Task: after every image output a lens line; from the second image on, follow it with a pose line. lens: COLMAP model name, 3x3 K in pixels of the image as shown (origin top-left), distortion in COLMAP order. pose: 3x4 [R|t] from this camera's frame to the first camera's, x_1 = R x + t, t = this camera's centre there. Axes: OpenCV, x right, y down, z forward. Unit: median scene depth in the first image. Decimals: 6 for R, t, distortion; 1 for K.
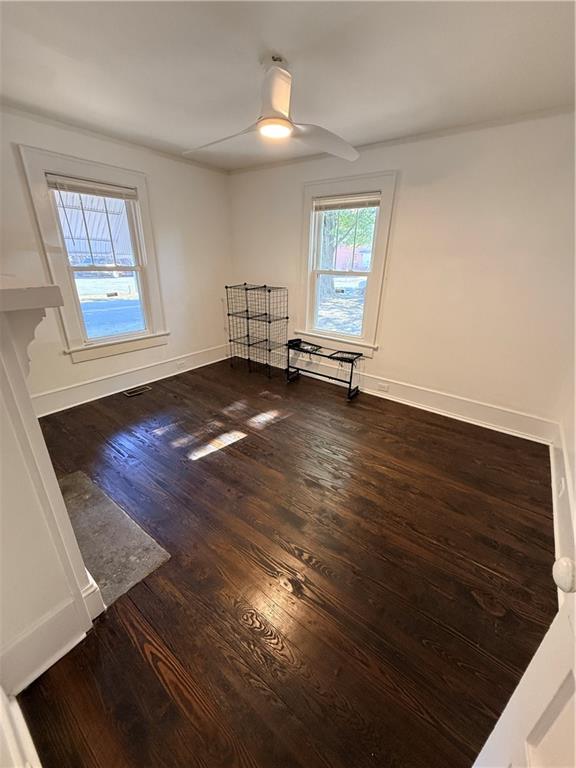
lens RADIAL K [[306.8, 0, 287.0], [0, 306.8, 382.1], [0, 0, 1]] dist [0.000118, 0.000163]
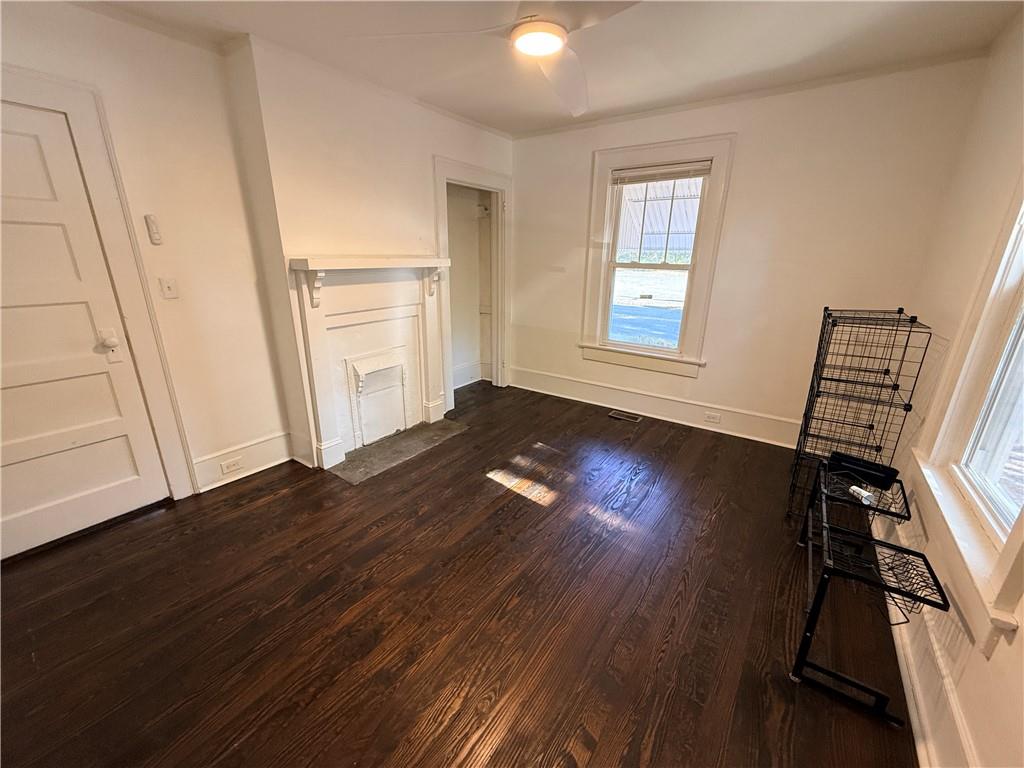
lens RADIAL K [[409.0, 0, 509.8], [0, 409.0, 384.3], [0, 0, 1]] dist [0.000118, 0.000163]
pose [[0.035108, 0.281043, -0.959053, 0.563777], [-0.387125, 0.888547, 0.246210, -0.216657], [0.921359, 0.362629, 0.139994, 0.628872]]
